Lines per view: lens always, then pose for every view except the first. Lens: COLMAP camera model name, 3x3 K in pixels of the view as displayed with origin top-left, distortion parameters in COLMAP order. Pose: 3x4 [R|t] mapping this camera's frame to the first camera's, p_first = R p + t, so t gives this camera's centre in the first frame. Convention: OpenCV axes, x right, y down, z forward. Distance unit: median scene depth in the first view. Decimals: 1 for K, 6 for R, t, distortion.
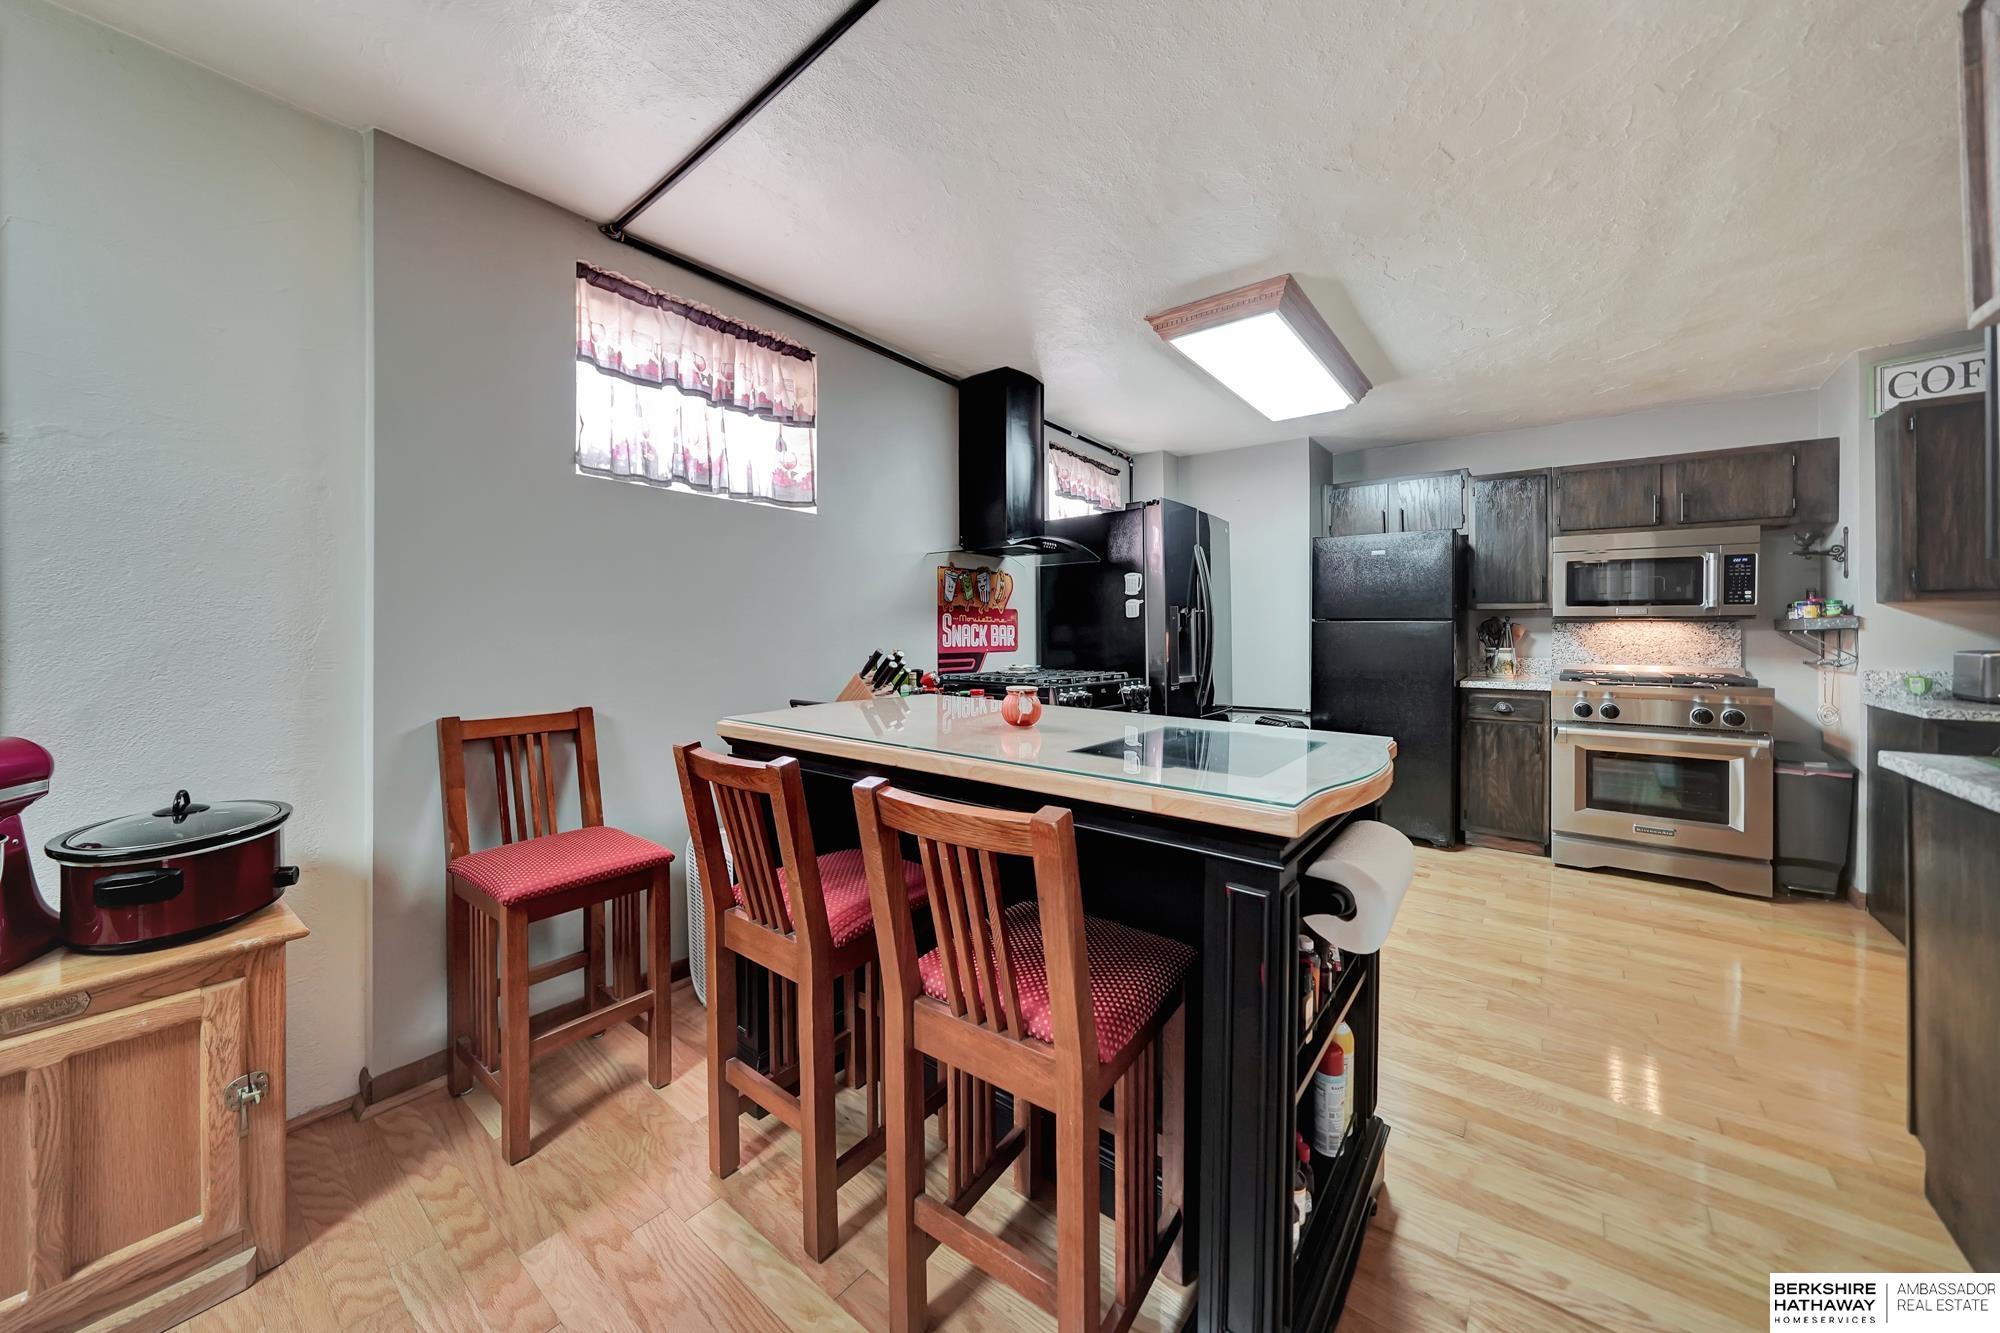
lens RADIAL K [[697.7, 0, 1006.5], [0, 697.7, 631.6], [0, 0, 1]] dist [-0.000953, -0.000027]
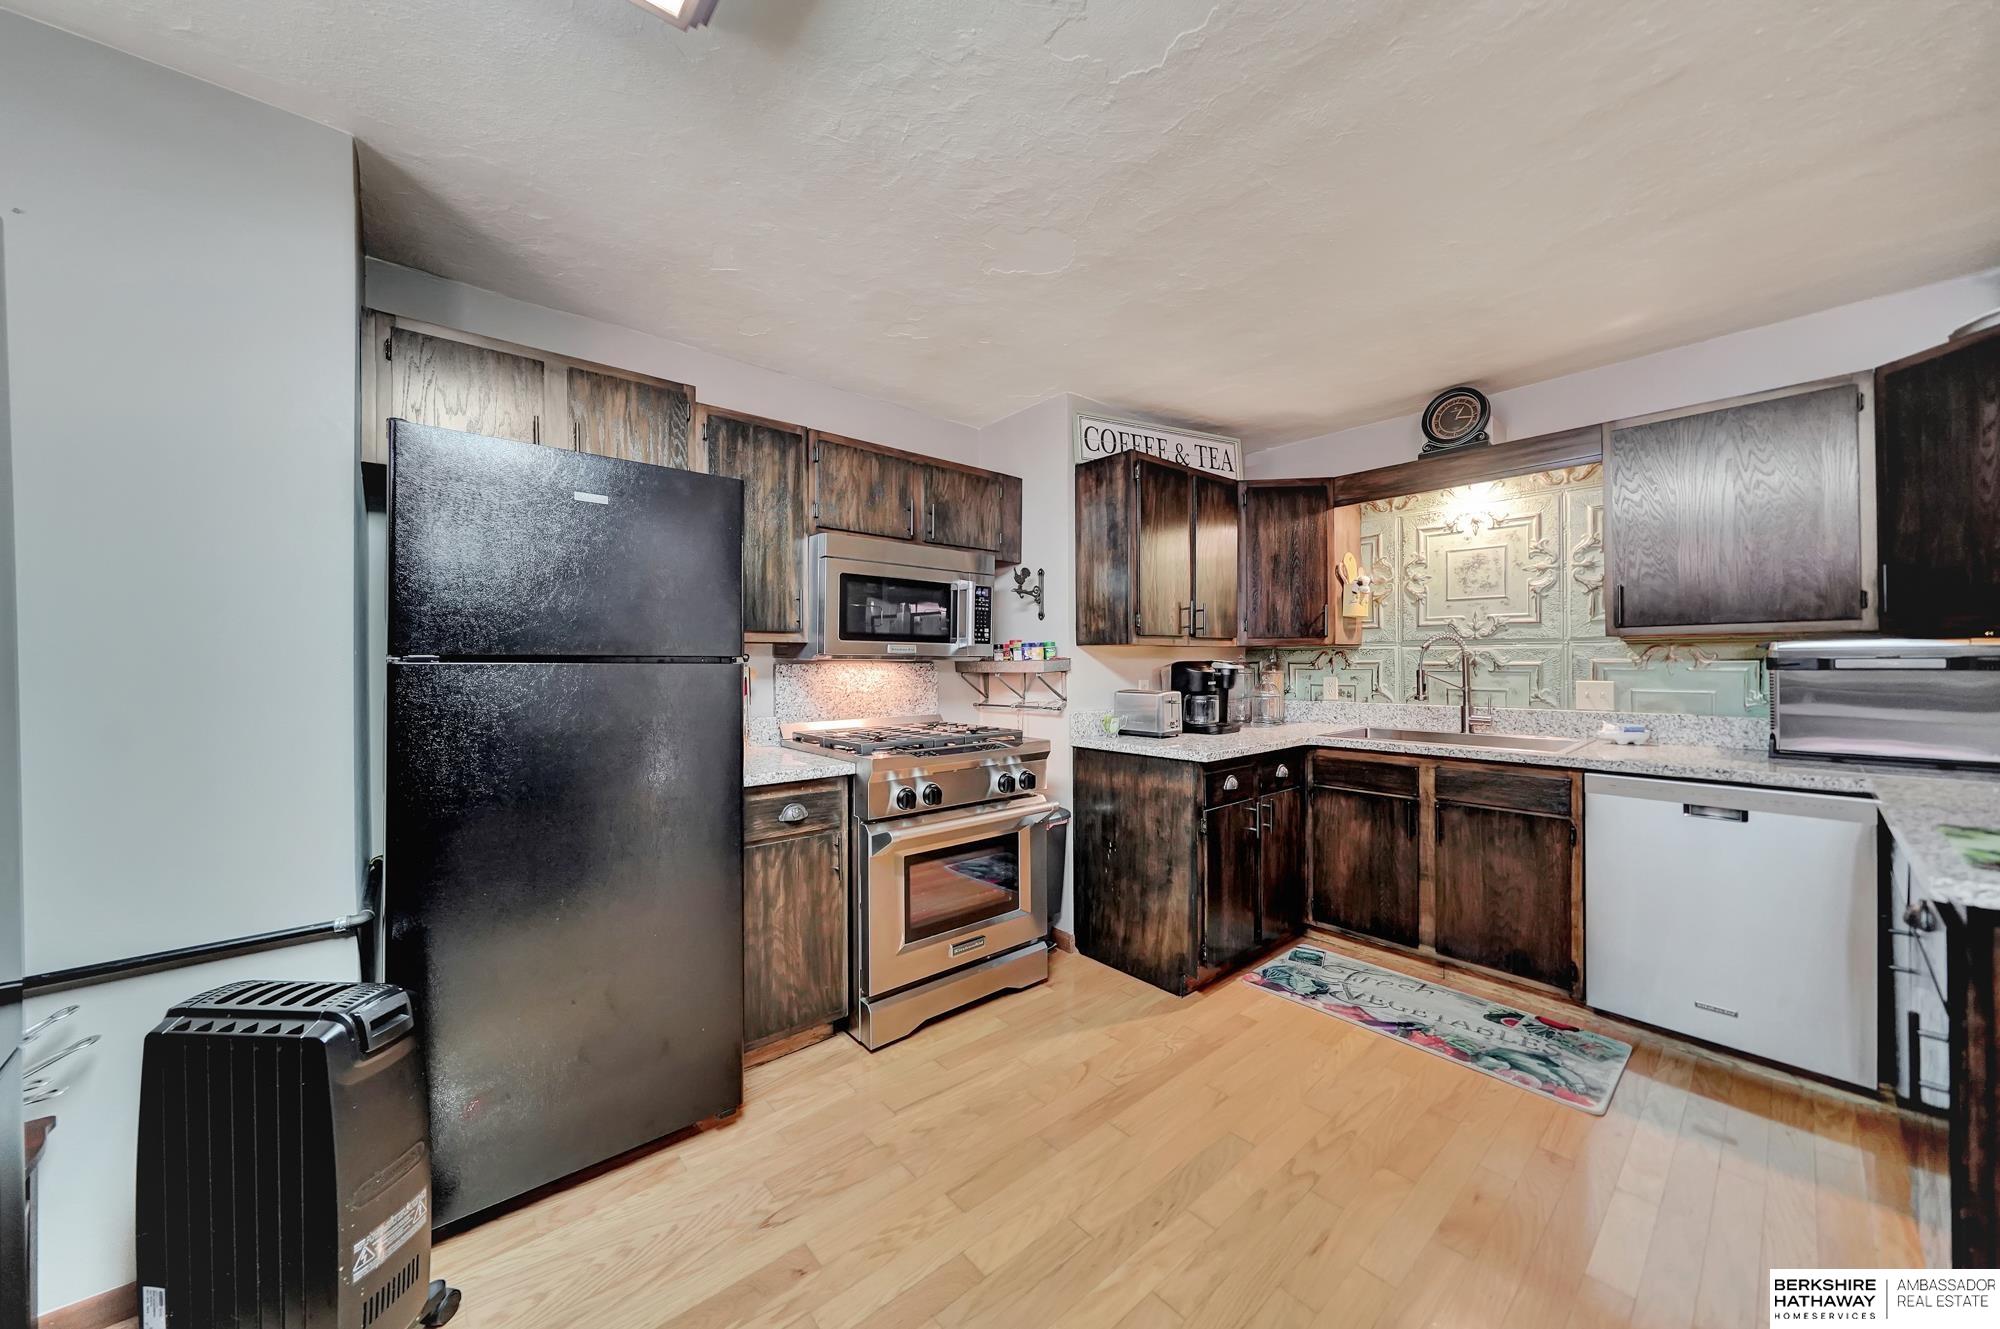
lens RADIAL K [[683.2, 0, 1000.0], [0, 683.2, 664.5], [0, 0, 1]] dist [-0.000061, 0.000003]
pose [[0.202349, -0.007992, 0.979281, 0.213480], [0.007033, 0.999953, 0.006708, -0.018611], [-0.979288, 0.005530, 0.202396, 0.787407]]
